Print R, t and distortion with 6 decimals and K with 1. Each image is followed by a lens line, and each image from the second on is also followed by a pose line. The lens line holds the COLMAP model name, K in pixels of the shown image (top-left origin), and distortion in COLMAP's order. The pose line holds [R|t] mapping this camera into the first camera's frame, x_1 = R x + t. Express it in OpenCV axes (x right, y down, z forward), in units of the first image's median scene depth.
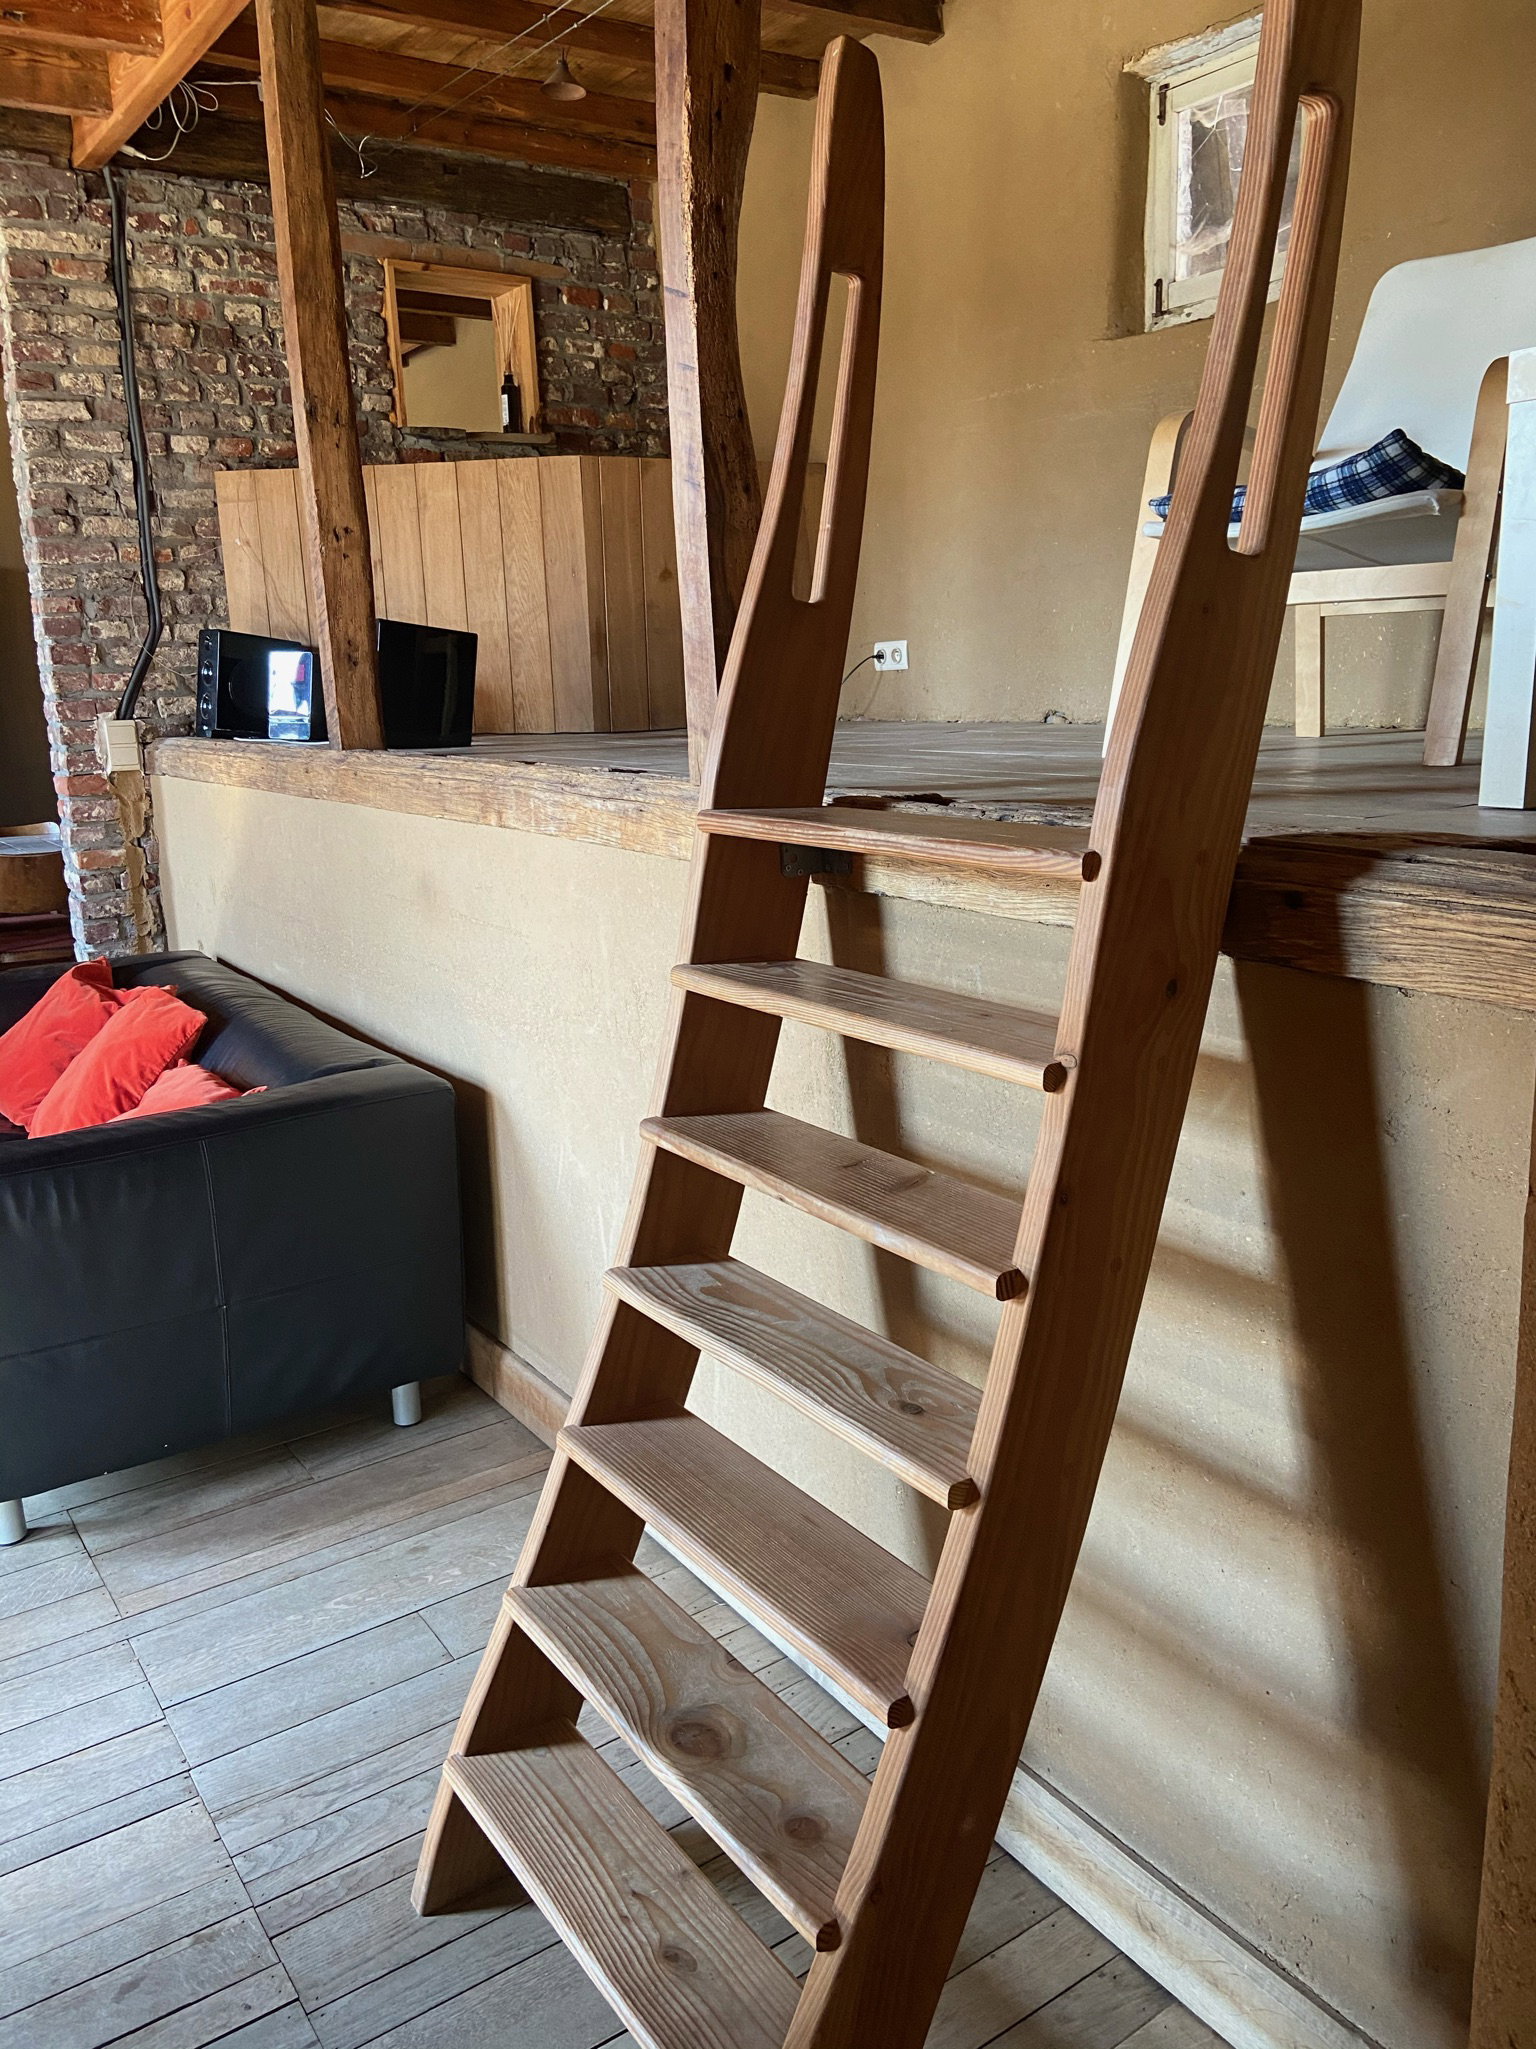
lens RADIAL K [[1563.4, 0, 762.5], [0, 1563.4, 1021.4], [0, 0, 1]] dist [0.109397, -0.126038]
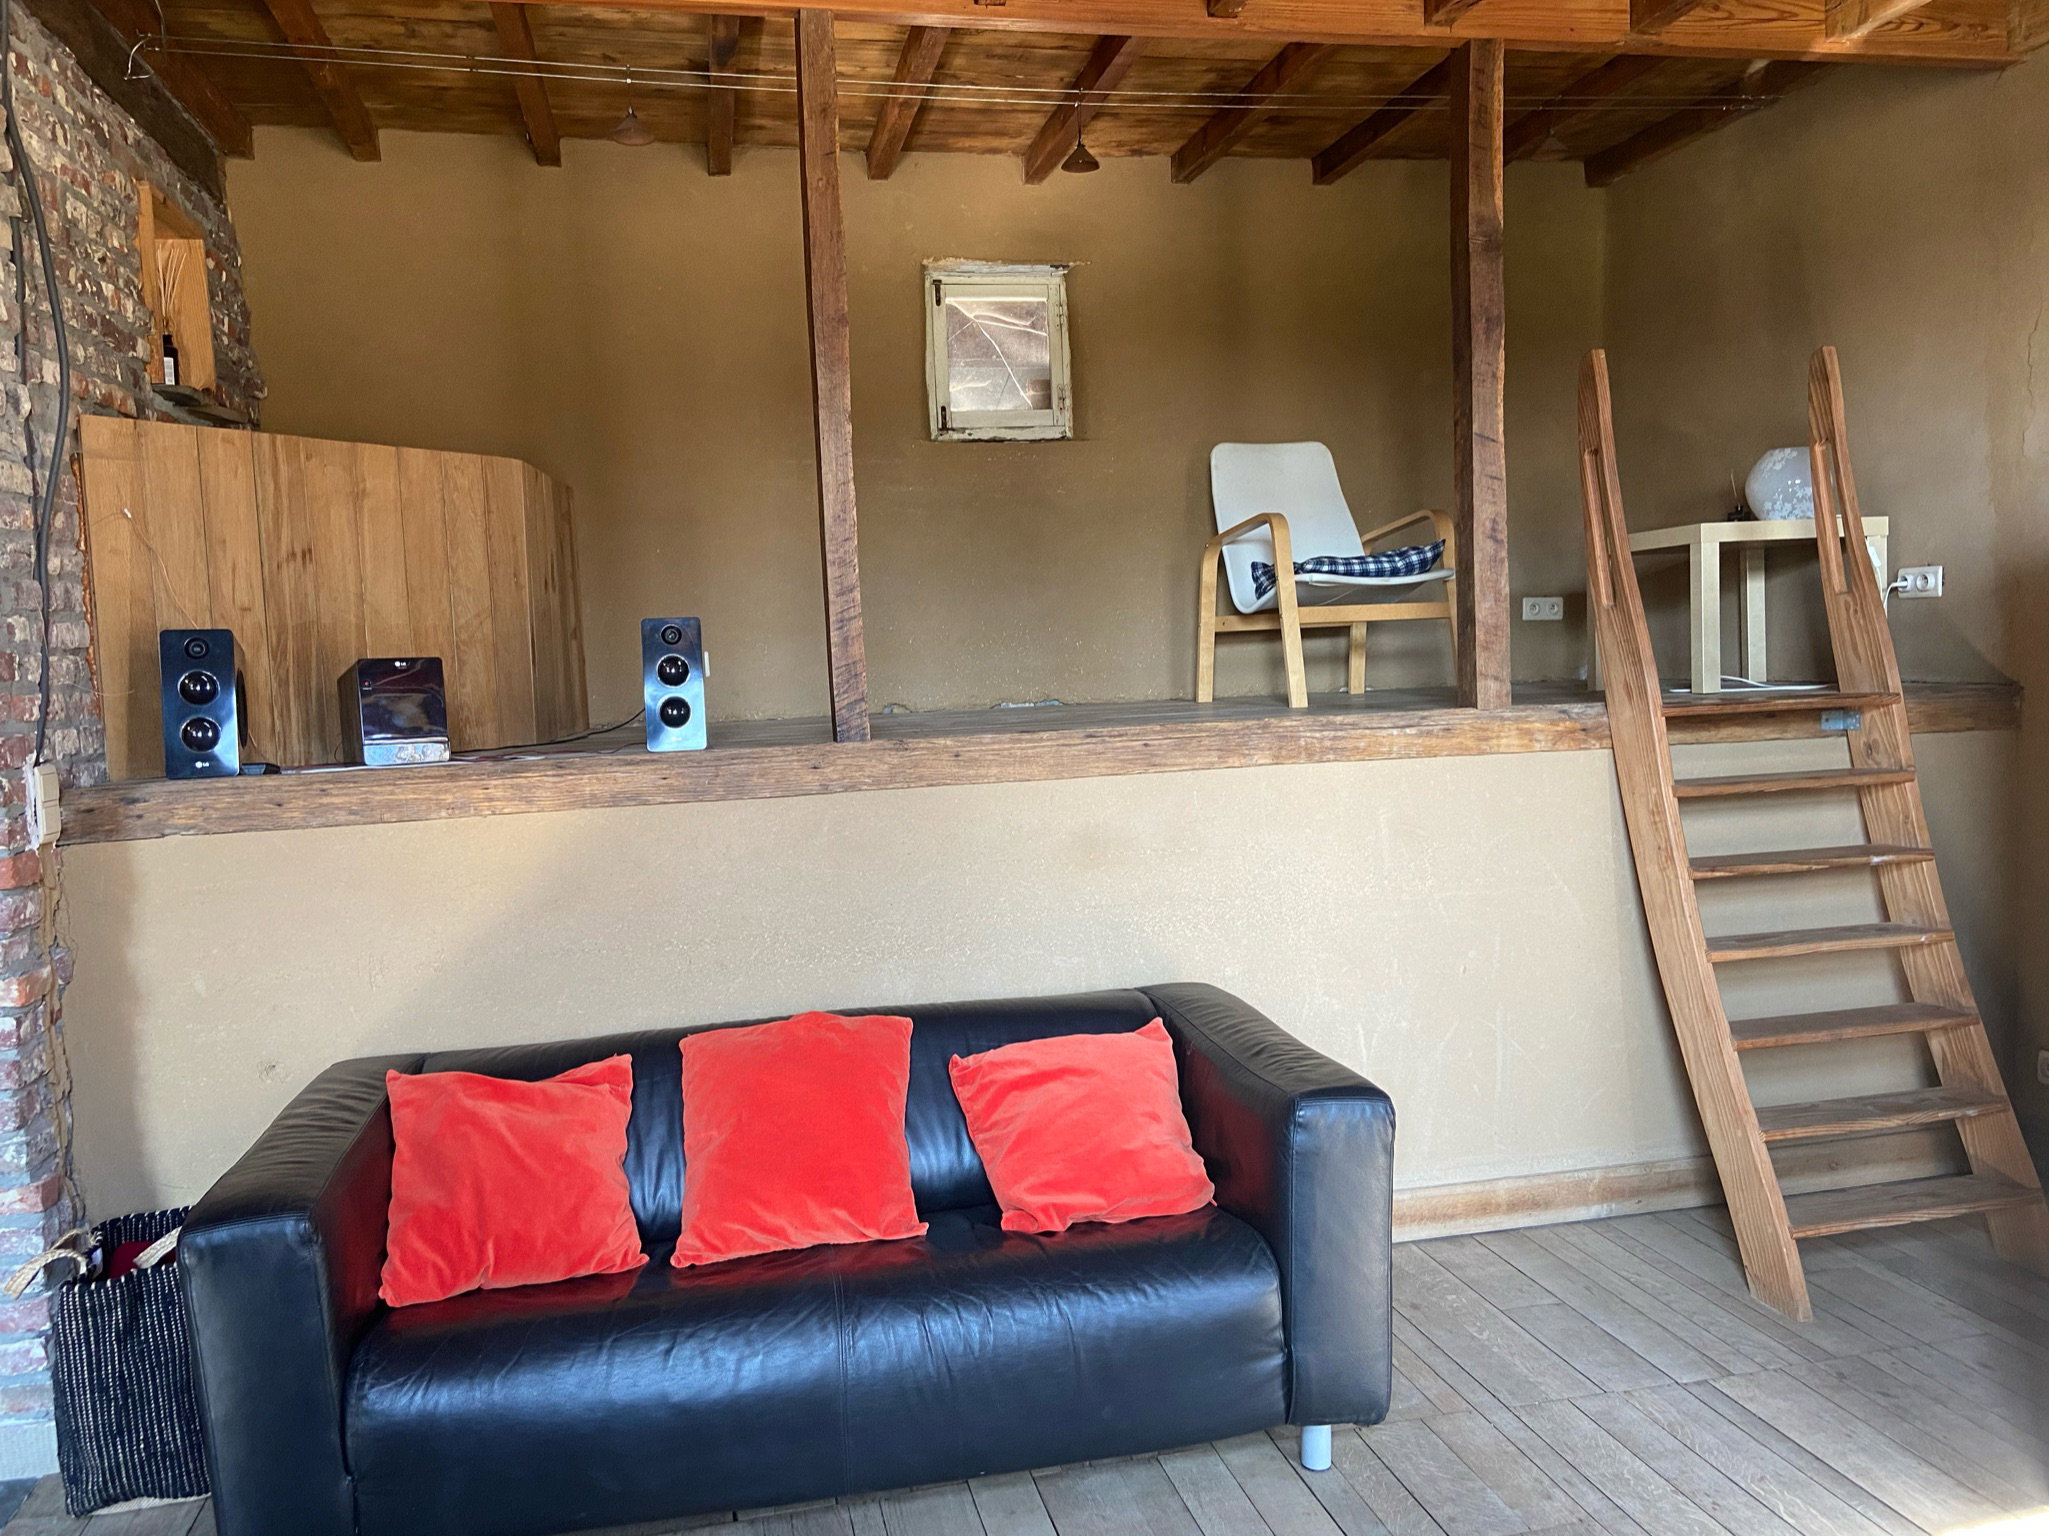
lens RADIAL K [[1563.4, 0, 1016.5], [0, 1563.4, 771.2], [0, 0, 1]] dist [0.109397, -0.126038]
pose [[0.362053, -0.061668, 0.930115, -0.896370], [0.236216, 0.971310, -0.027550, -0.079191], [-0.901731, 0.229683, 0.366232, 0.424699]]
